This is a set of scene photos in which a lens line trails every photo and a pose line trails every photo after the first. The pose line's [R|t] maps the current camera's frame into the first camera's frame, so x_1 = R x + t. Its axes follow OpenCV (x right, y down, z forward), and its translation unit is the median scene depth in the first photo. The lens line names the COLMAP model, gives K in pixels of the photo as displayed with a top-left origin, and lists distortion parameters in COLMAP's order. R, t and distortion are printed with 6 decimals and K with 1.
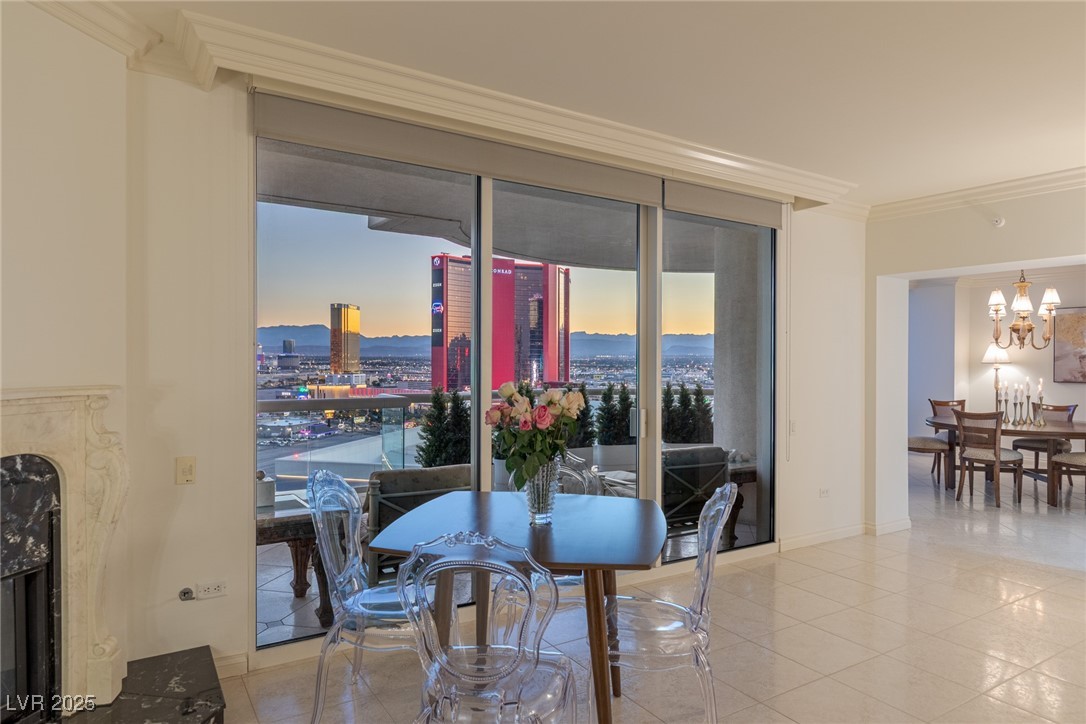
lens RADIAL K [[672.3, 0, 546.8], [0, 672.3, 341.9], [0, 0, 1]] dist [-0.004002, -0.001716]
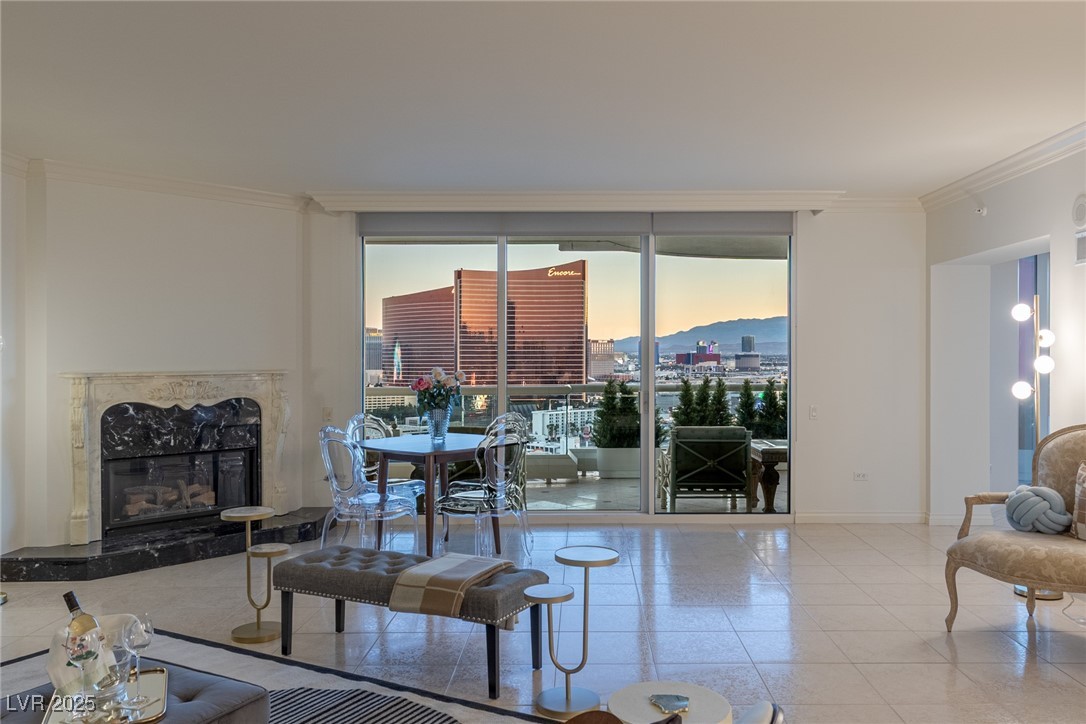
lens RADIAL K [[846.9, 0, 596.2], [0, 846.9, 360.1], [0, 0, 1]] dist [0.014170, 0.003476]
pose [[0.841657, -0.009049, -0.539936, 1.452807], [0.024250, 0.999484, 0.021050, 0.002250], [0.539467, -0.030810, 0.841443, -0.647987]]
